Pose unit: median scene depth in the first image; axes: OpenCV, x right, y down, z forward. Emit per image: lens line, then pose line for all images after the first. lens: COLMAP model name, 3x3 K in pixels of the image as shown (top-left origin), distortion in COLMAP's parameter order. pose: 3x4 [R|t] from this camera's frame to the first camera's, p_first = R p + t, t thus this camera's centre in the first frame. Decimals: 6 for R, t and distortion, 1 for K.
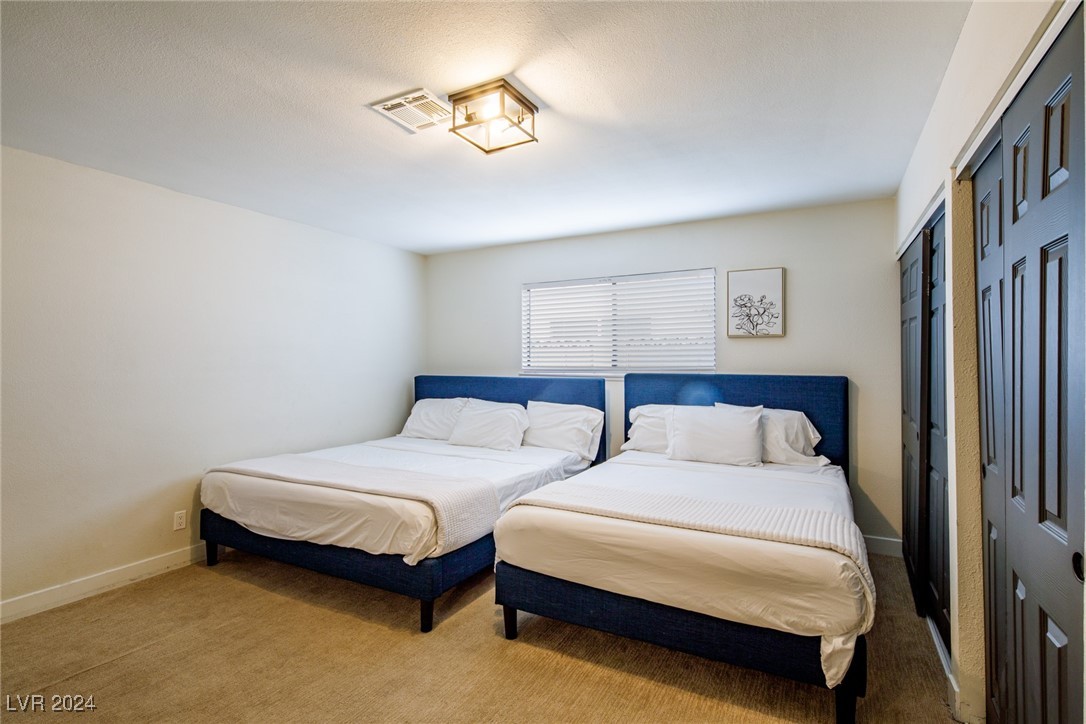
lens RADIAL K [[530.7, 0, 547.6], [0, 530.7, 360.7], [0, 0, 1]] dist [-0.004758, 0.000425]
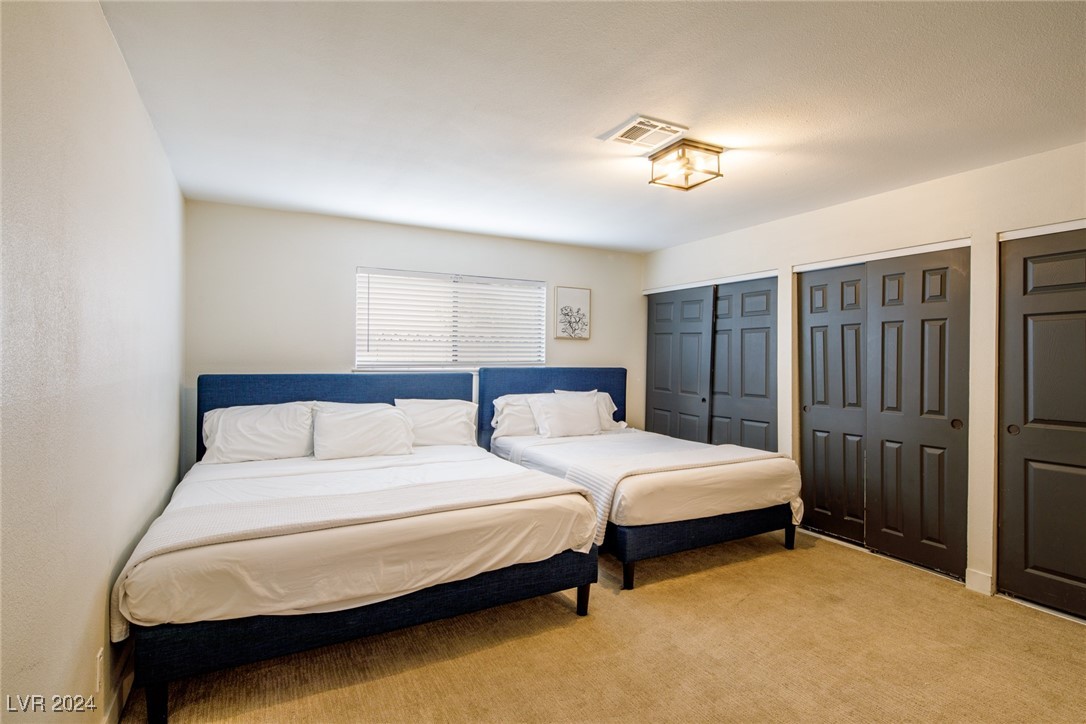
lens RADIAL K [[530.7, 0, 543.0], [0, 530.7, 361.9], [0, 0, 1]] dist [-0.004758, 0.000425]
pose [[0.557070, -0.002855, 0.830461, -0.705327], [-0.007699, 0.999933, 0.008602, 0.001981], [-0.830430, -0.011186, 0.557010, 0.302351]]
